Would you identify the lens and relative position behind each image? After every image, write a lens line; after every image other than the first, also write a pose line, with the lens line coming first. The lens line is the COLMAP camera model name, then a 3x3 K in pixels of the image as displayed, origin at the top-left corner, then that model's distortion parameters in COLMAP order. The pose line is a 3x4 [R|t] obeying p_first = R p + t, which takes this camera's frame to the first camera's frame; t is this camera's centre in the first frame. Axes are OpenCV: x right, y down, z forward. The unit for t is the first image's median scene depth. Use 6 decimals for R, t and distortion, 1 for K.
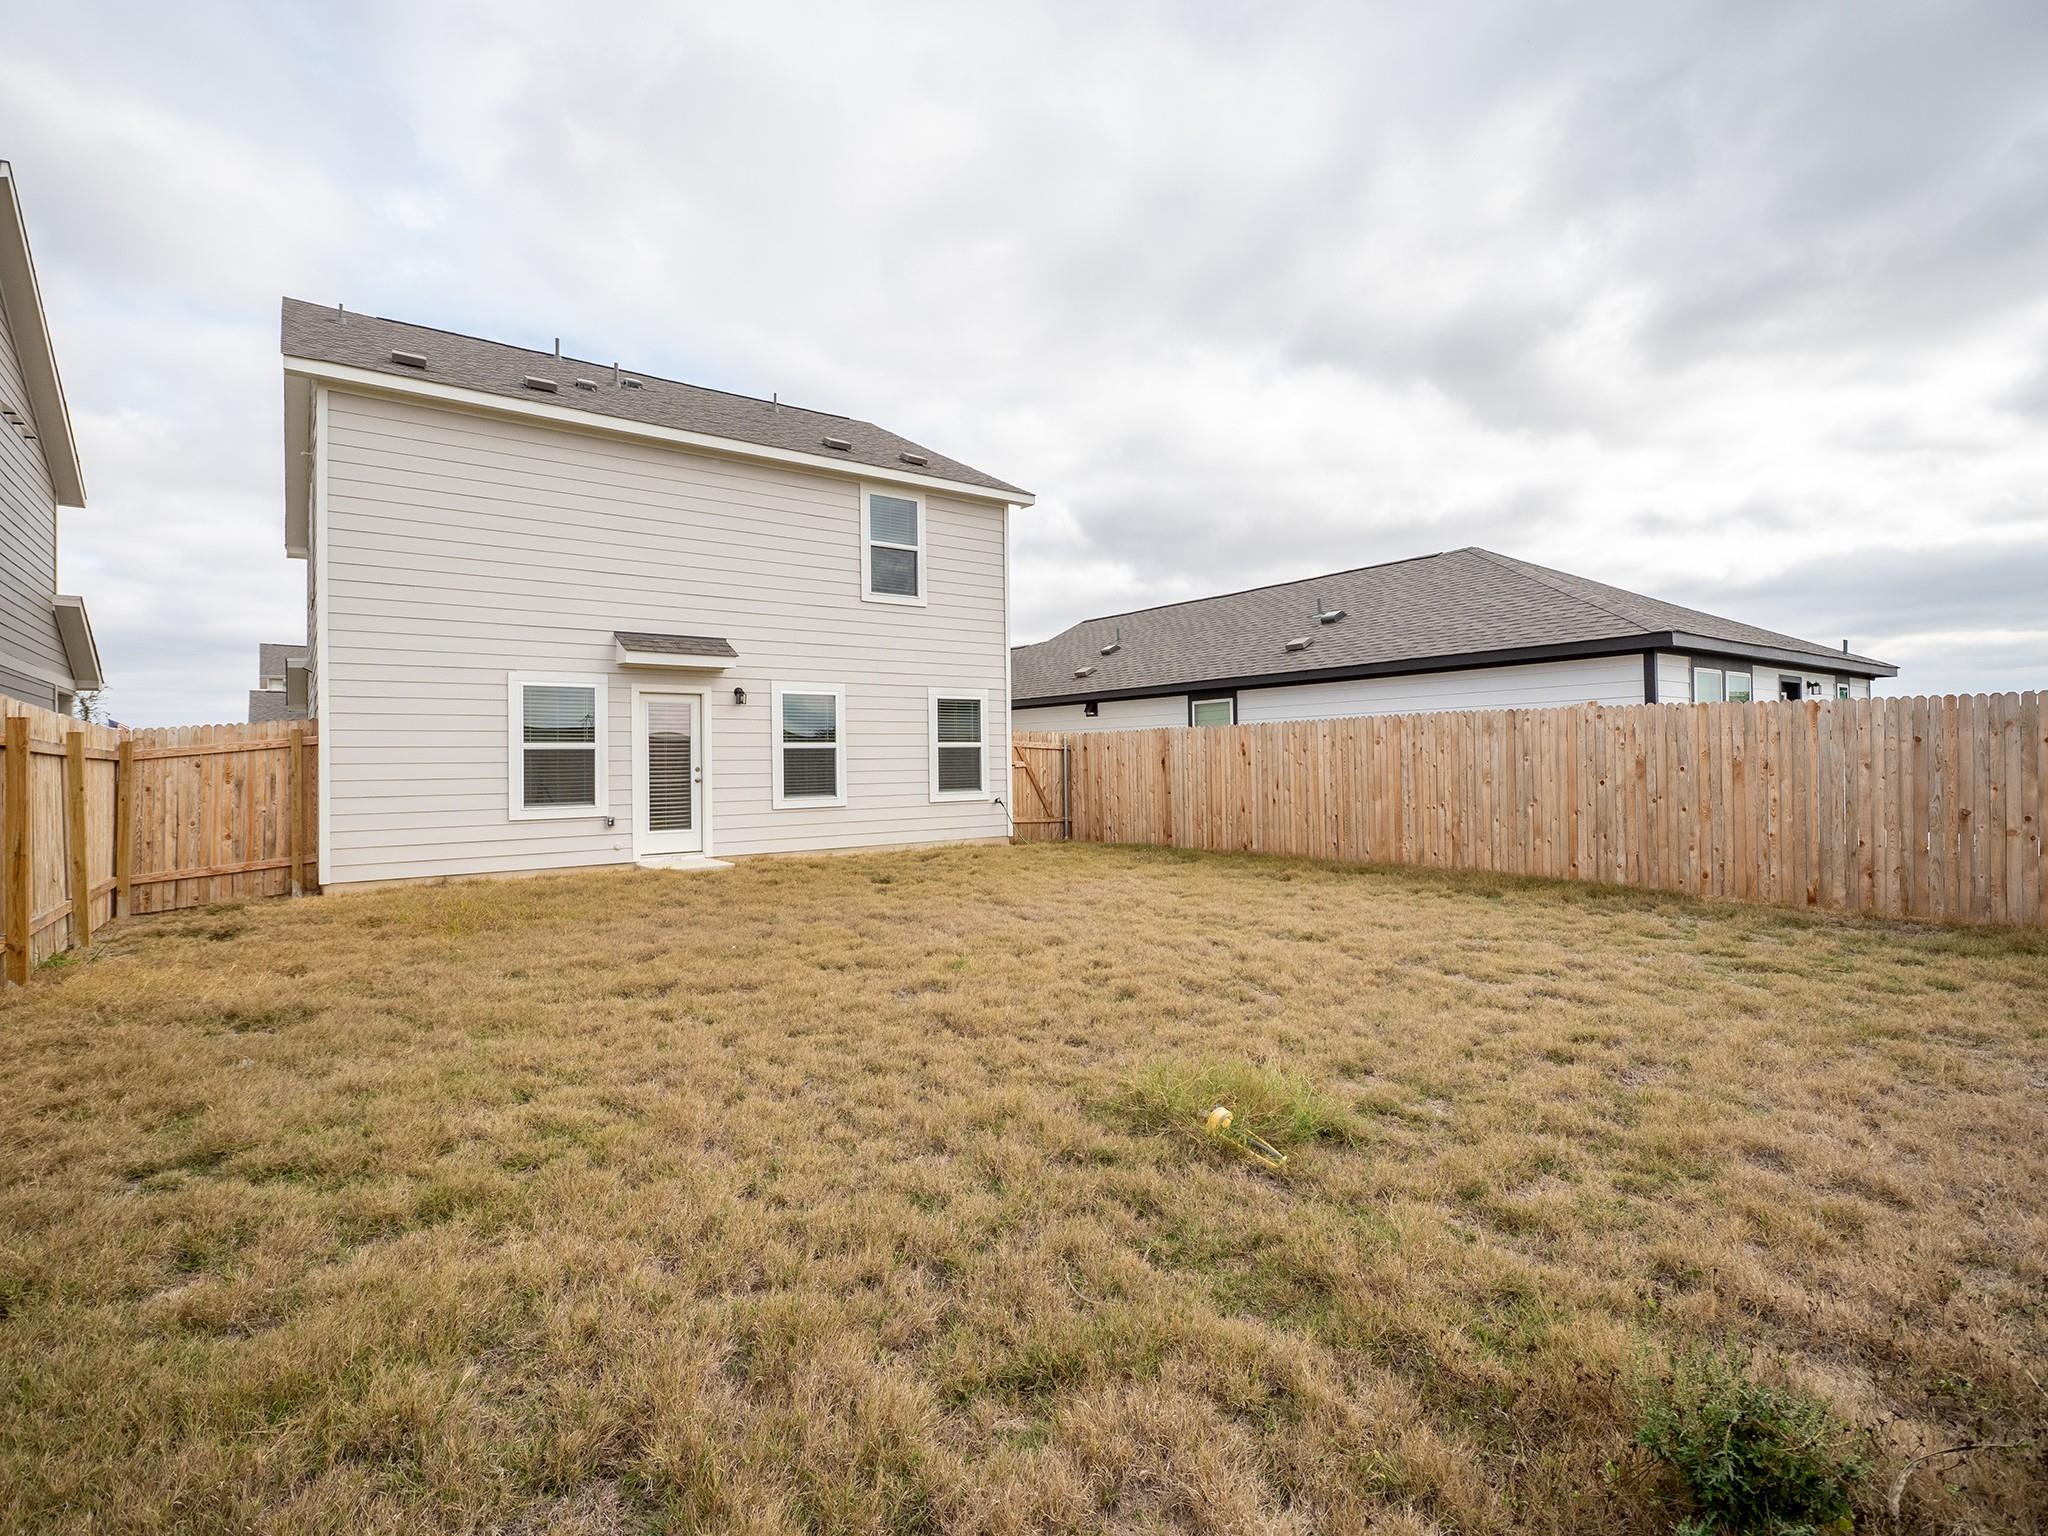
lens RADIAL K [[972.4, 0, 1020.6], [0, 972.4, 751.2], [0, 0, 1]] dist [-0.006194, -0.002567]
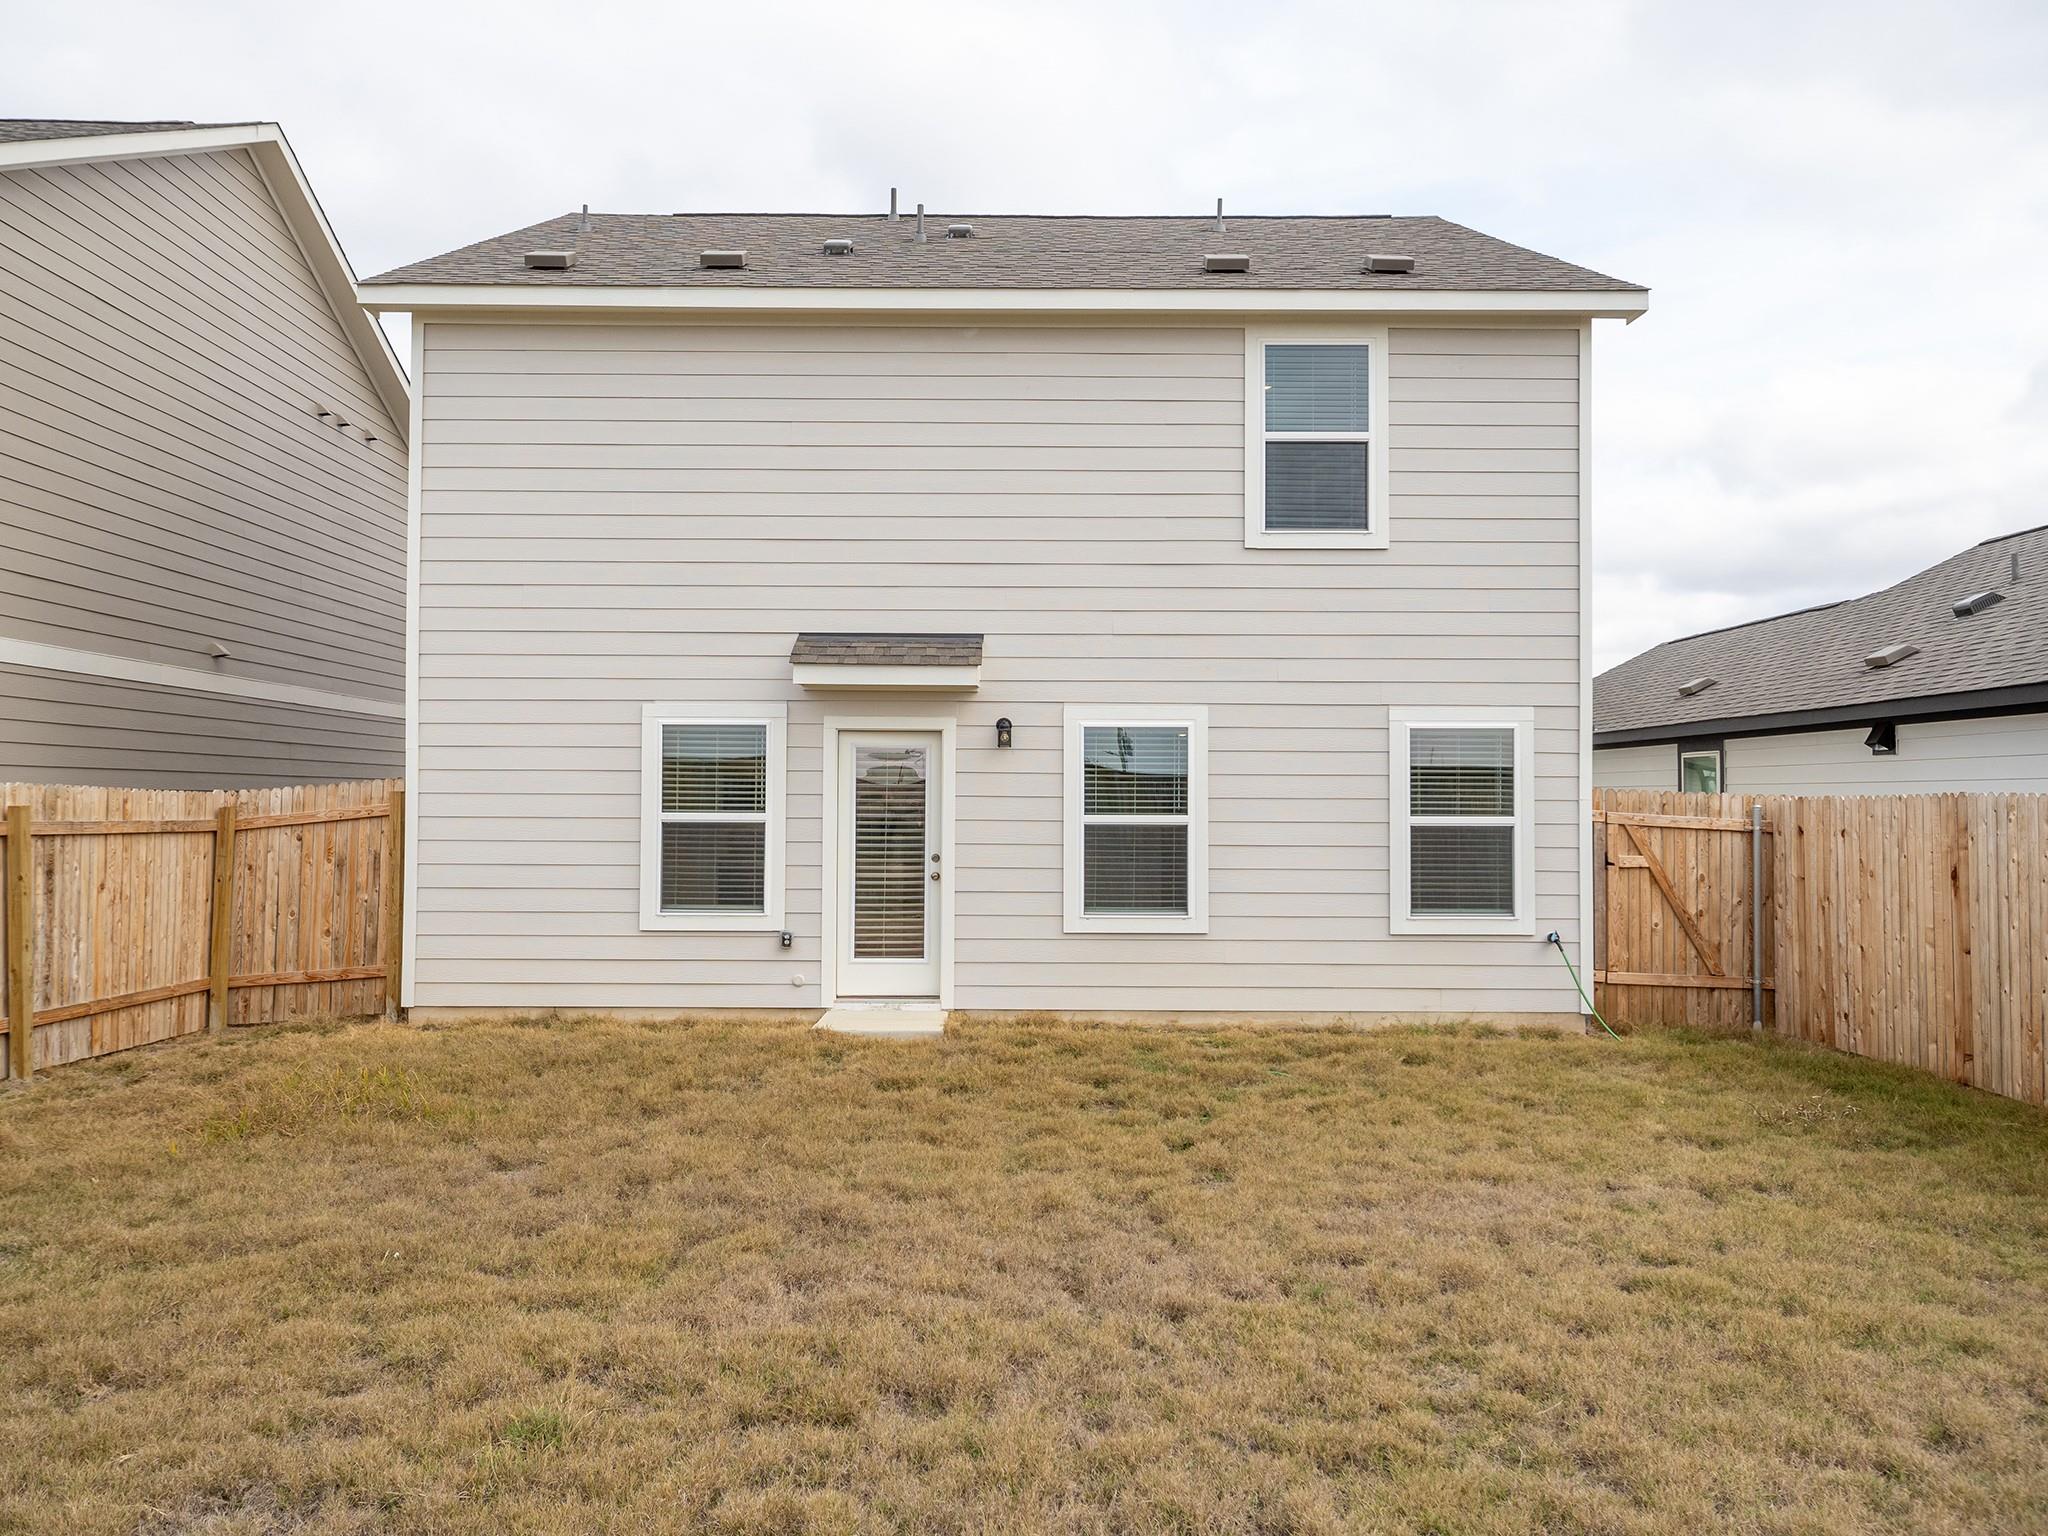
lens RADIAL K [[1486.8, 0, 1020.9], [0, 1486.8, 761.6], [0, 0, 1]] dist [0.009754, -0.005331]
pose [[0.799809, 0.002593, -0.600249, 0.247112], [-0.010977, 0.999887, -0.010307, -0.030720], [0.600154, 0.014832, 0.799747, 0.300739]]
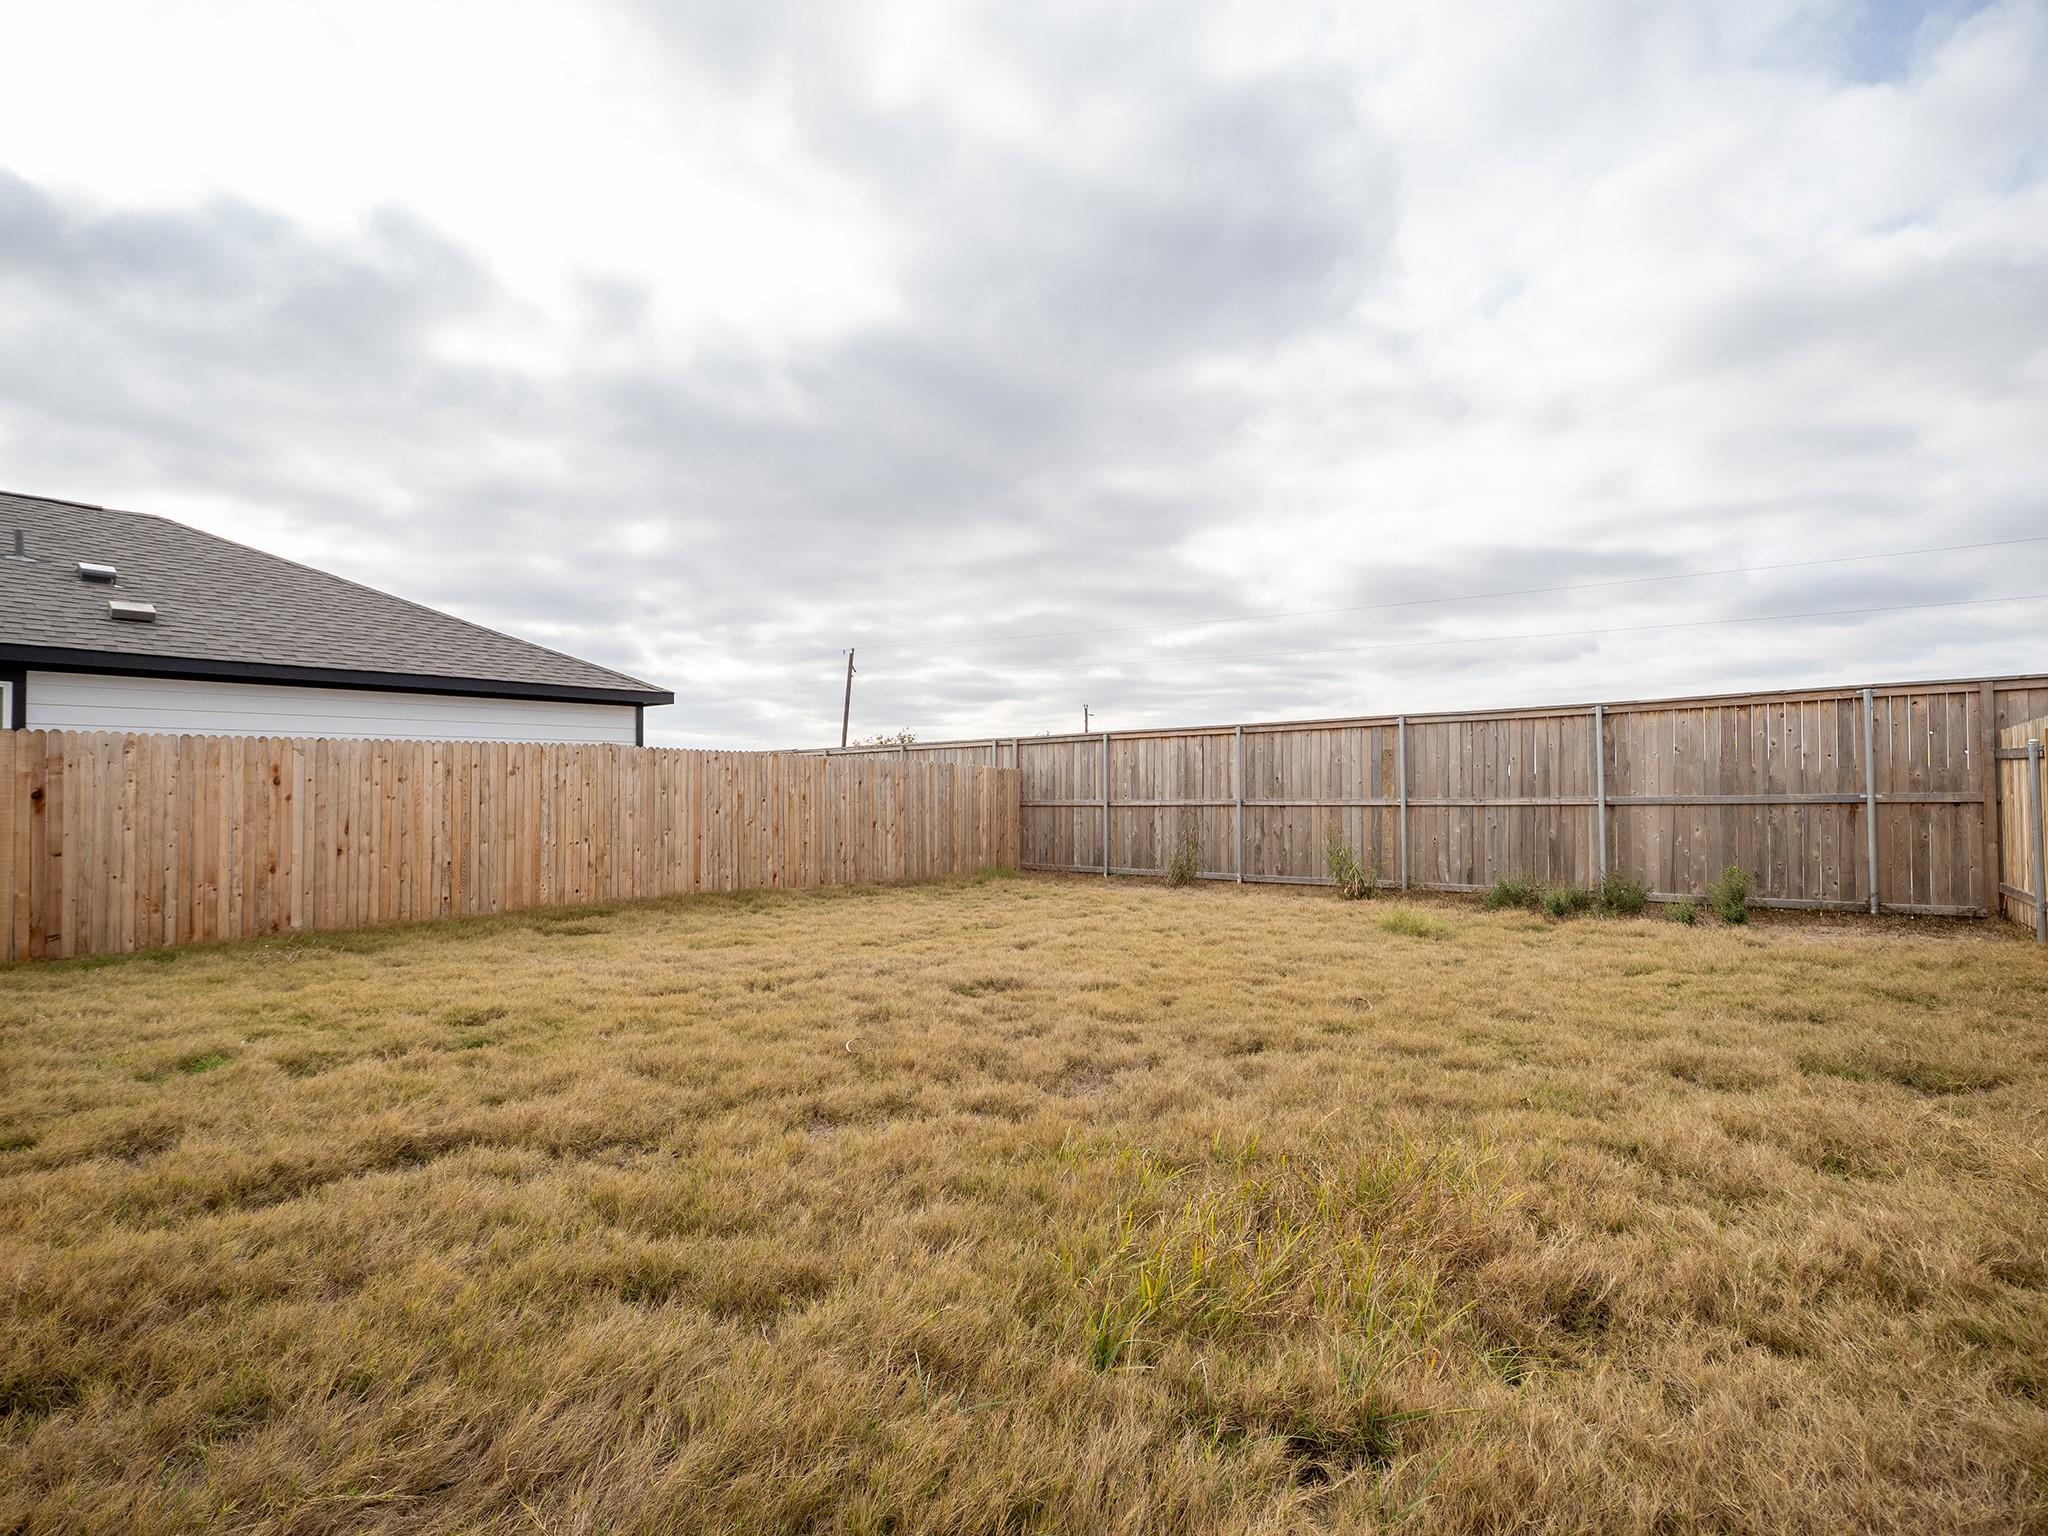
lens RADIAL K [[972.4, 0, 1025.2], [0, 972.4, 771.6], [0, 0, 1]] dist [-0.006194, -0.002567]
pose [[-0.212110, 0.031197, 0.976748, -0.553436], [-0.001155, 0.999482, -0.032174, 0.016354], [-0.977245, -0.007953, -0.211964, 0.698578]]
